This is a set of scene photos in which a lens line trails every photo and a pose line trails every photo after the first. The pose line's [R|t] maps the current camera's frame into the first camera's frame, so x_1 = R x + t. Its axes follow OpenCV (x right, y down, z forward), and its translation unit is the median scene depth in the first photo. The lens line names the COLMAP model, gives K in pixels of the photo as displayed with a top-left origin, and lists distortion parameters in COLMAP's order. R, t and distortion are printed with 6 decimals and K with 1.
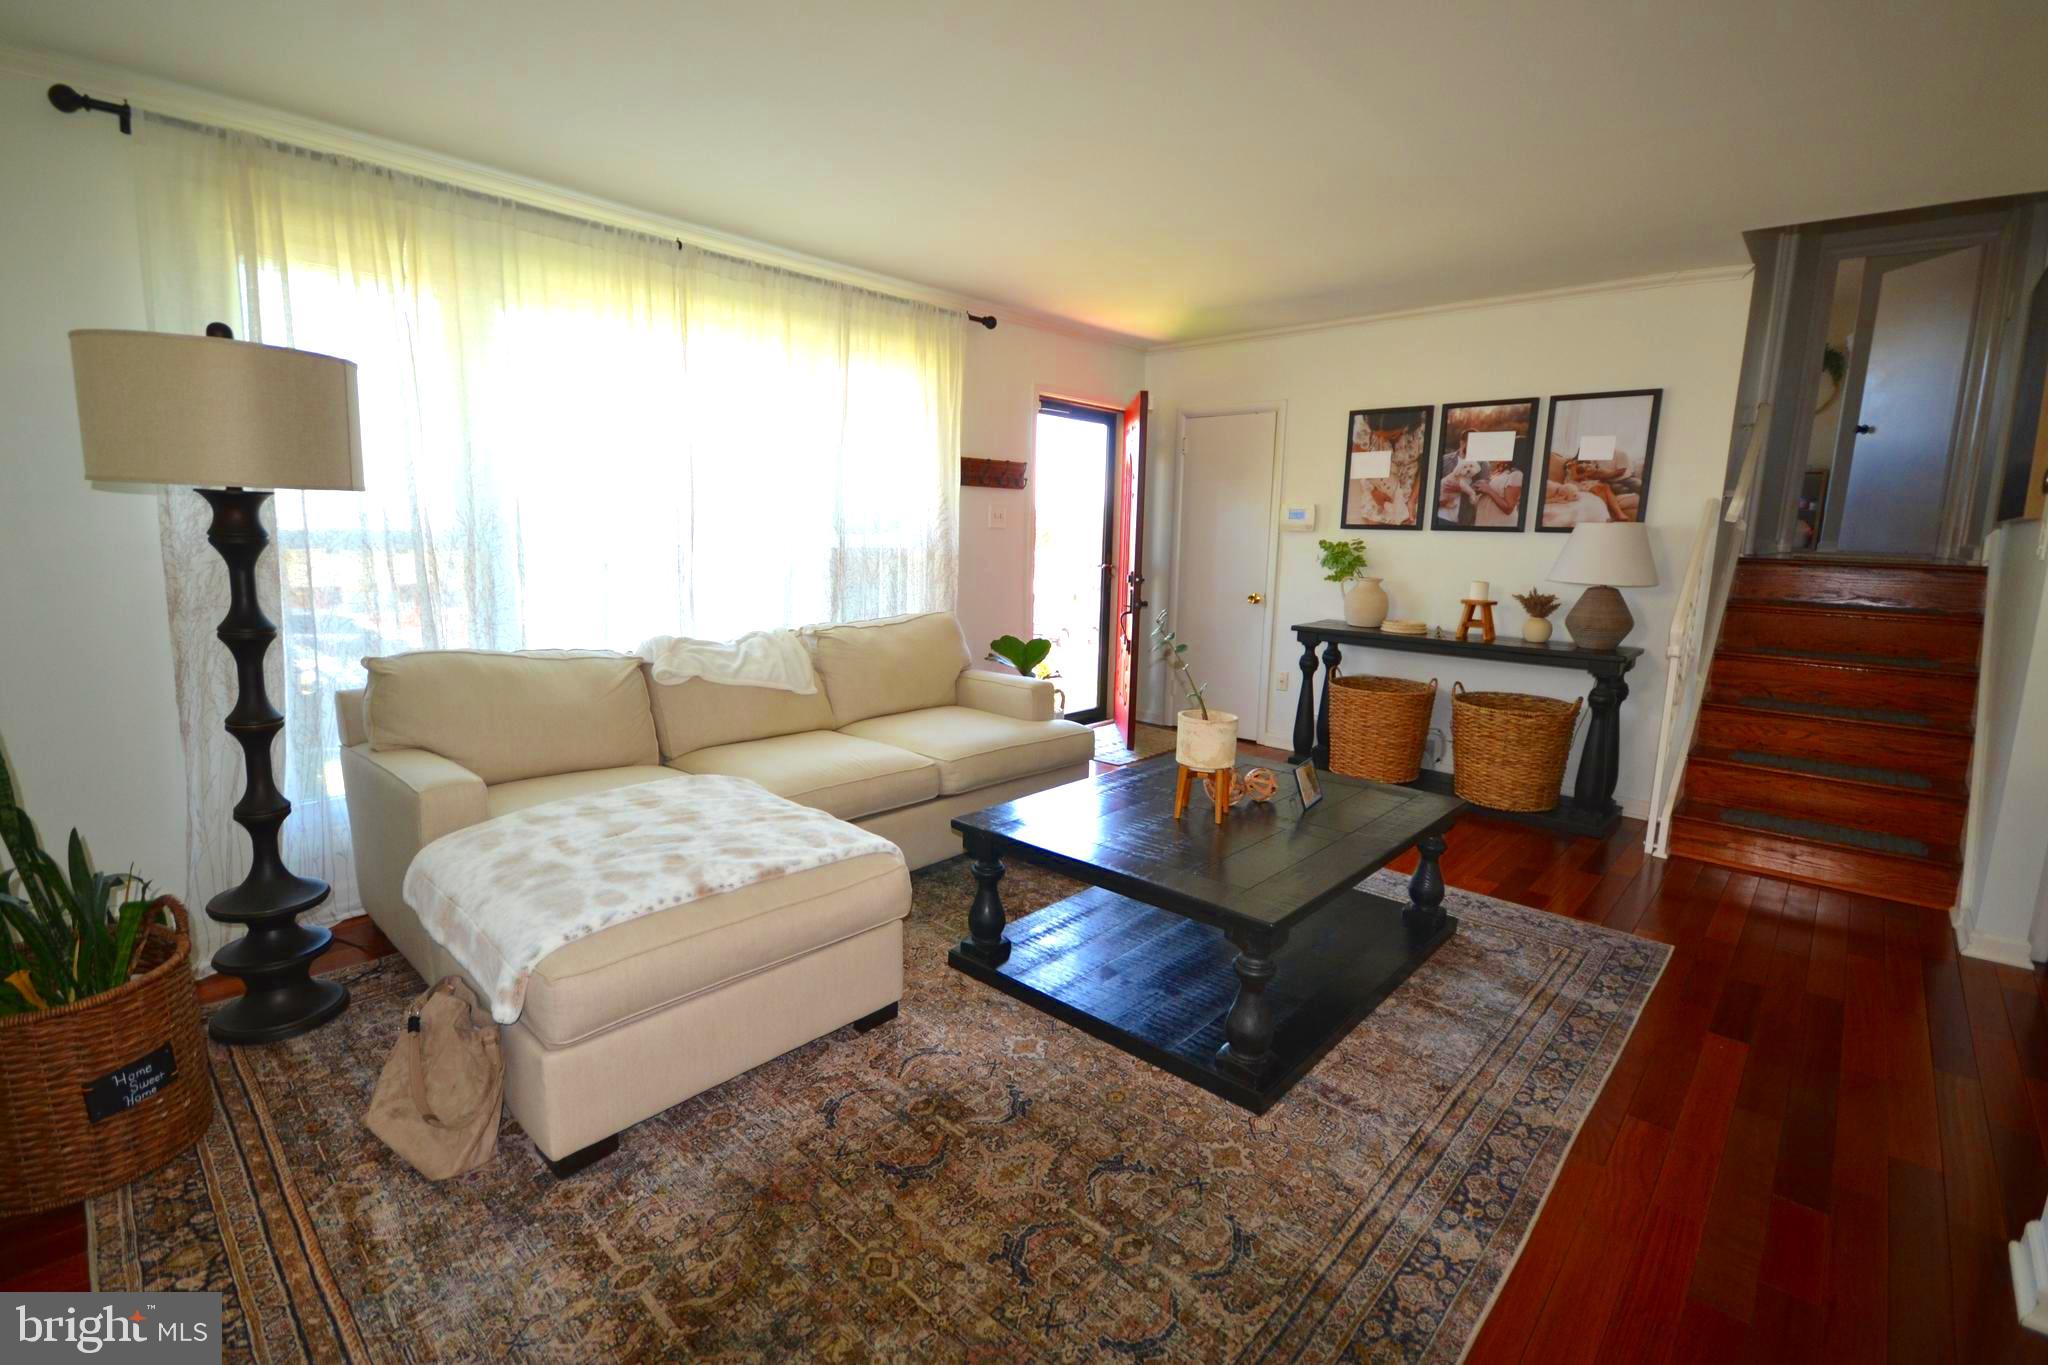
lens RADIAL K [[908.4, 0, 1008.2], [0, 908.4, 679.9], [0, 0, 1]] dist [-0.002502, -0.005879]
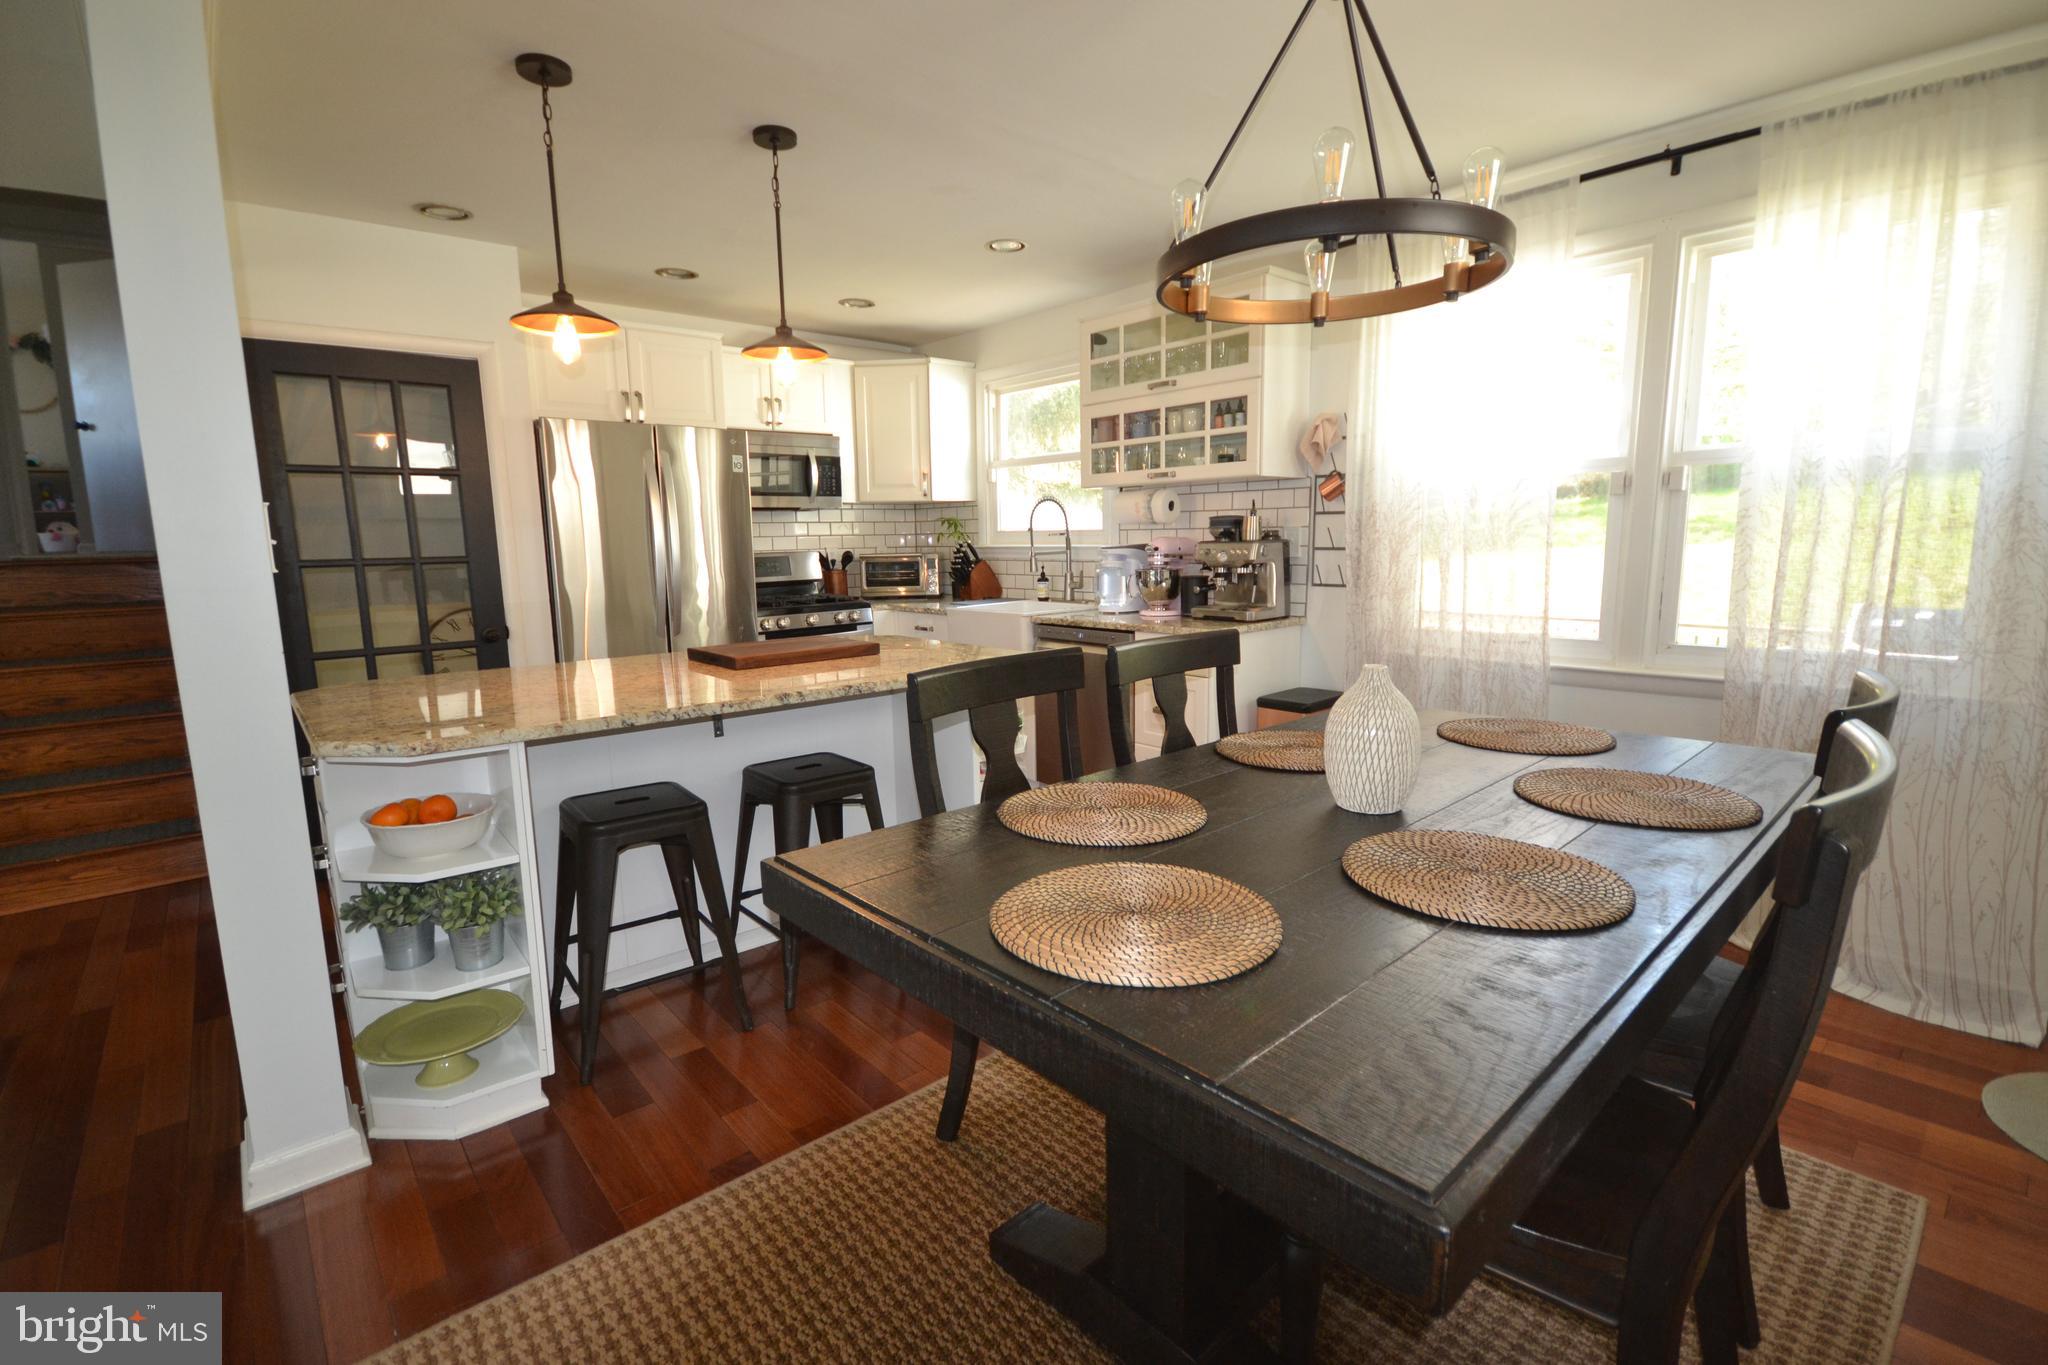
lens RADIAL K [[908.4, 0, 1008.3], [0, 908.4, 676.9], [0, 0, 1]] dist [-0.002502, -0.005879]
pose [[0.099025, -0.173258, 0.979886, 0.135567], [0.181951, 0.971276, 0.153348, 0.039965], [-0.978309, 0.163106, 0.127705, -0.126453]]
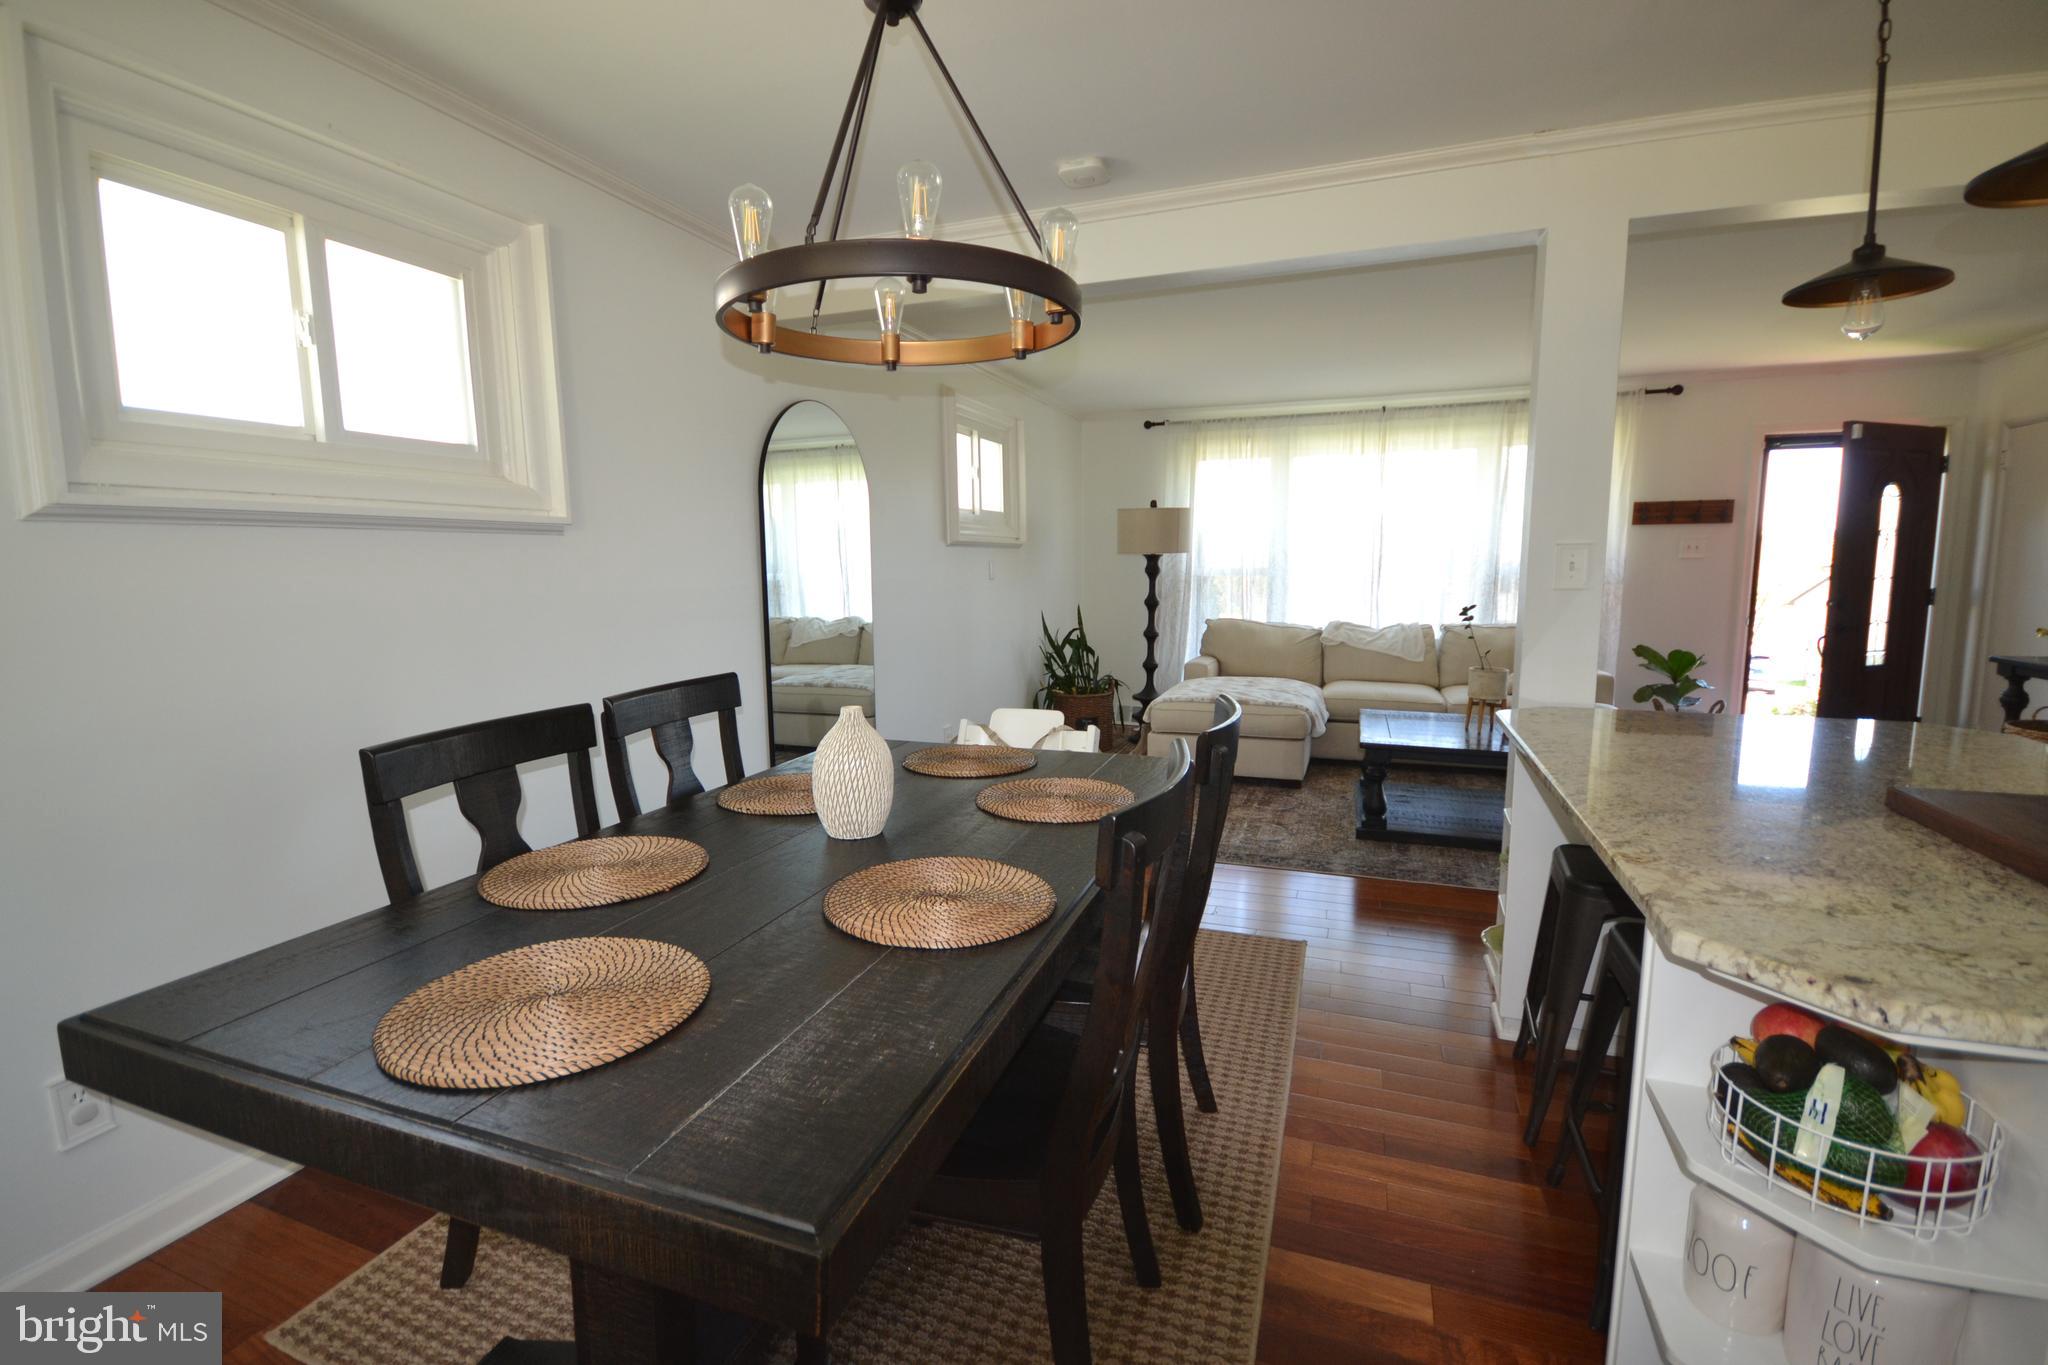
lens RADIAL K [[908.4, 0, 1009.0], [0, 908.4, 679.3], [0, 0, 1]] dist [-0.002502, -0.005879]
pose [[0.374291, 0.091014, -0.922834, 1.410431], [-0.137535, 0.989614, 0.041818, 0.108978], [0.917055, 0.111270, 0.382921, -0.426519]]
